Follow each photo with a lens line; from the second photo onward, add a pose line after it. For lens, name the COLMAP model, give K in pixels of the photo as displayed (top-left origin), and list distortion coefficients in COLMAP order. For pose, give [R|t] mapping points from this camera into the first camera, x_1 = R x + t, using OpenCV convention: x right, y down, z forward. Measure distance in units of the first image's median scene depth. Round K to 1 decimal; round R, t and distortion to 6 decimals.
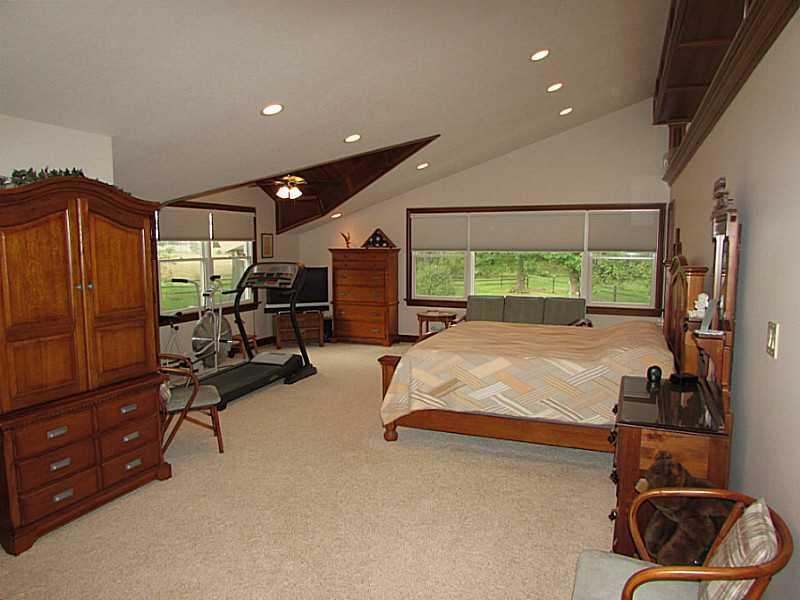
lens RADIAL K [[565.9, 0, 400.0], [0, 565.9, 300.0], [0, 0, 1]] dist [-0.036737, 0.005137]
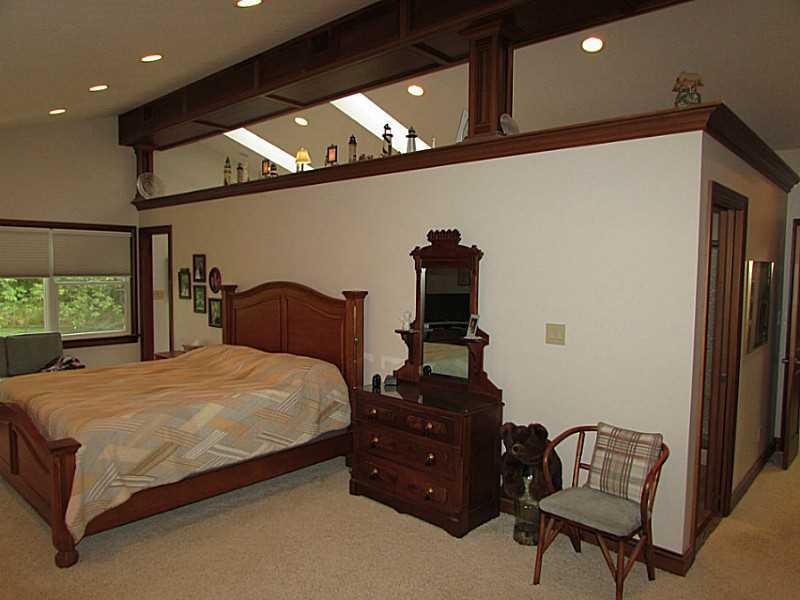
lens RADIAL K [[565.9, 0, 400.0], [0, 565.9, 300.0], [0, 0, 1]] dist [-0.036737, 0.005137]
pose [[0.361862, -0.057386, 0.930464, -0.498478], [0.086557, 0.995860, 0.027757, -0.054557], [-0.928205, 0.070494, 0.365331, 0.377774]]
